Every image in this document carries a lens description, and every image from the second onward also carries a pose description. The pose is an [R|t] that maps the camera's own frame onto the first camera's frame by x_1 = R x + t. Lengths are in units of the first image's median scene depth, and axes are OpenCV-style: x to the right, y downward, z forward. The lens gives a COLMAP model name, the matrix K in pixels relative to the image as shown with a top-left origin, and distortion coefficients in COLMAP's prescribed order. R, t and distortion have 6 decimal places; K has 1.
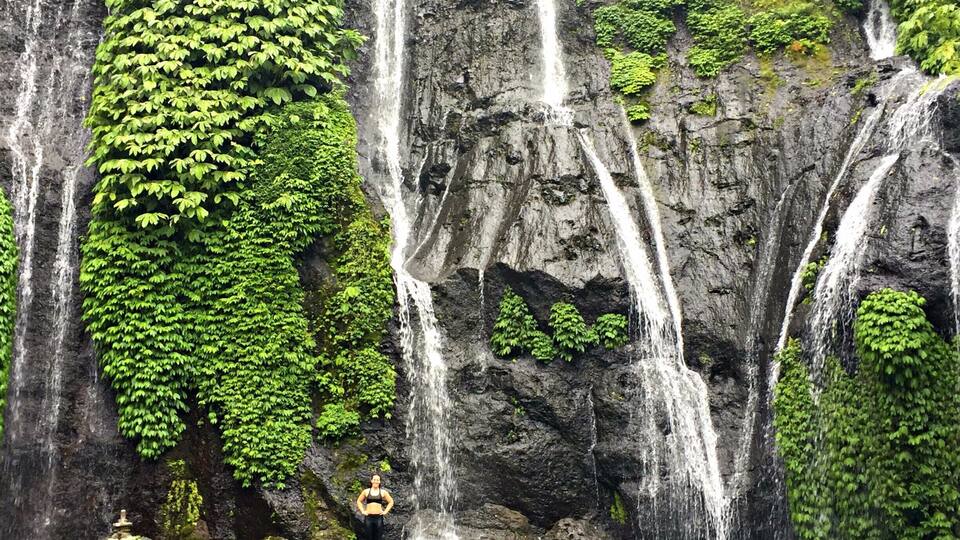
lens RADIAL K [[1194.2, 0, 480.0], [0, 1194.2, 270.0], [0, 0, 1]] dist [0.034257, 0.058572]
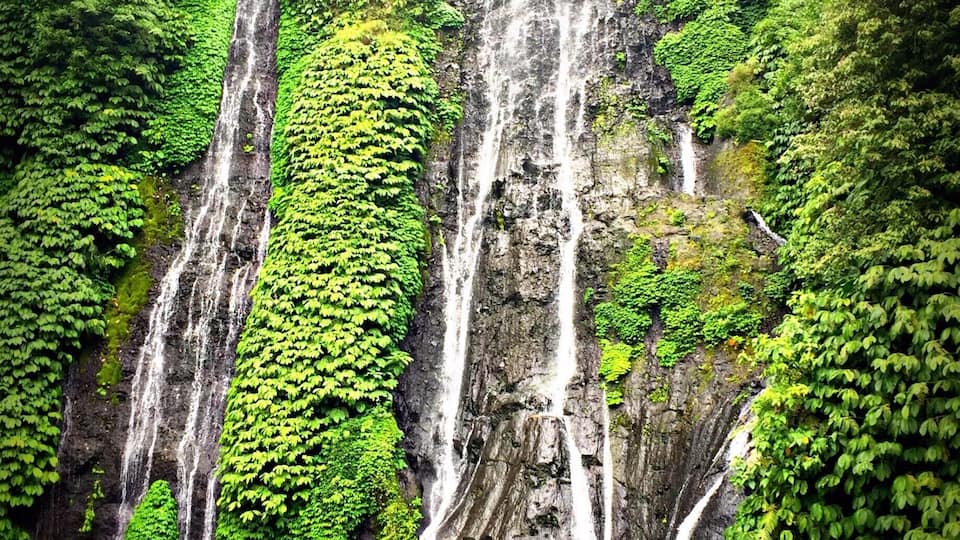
lens RADIAL K [[1194.2, 0, 480.0], [0, 1194.2, 270.0], [0, 0, 1]] dist [0.034257, 0.058572]
pose [[0.945131, -0.075058, -0.317953, 0.462290], [0.065684, 0.997034, -0.040118, -0.252376], [0.320021, 0.017032, 0.947257, -0.304440]]
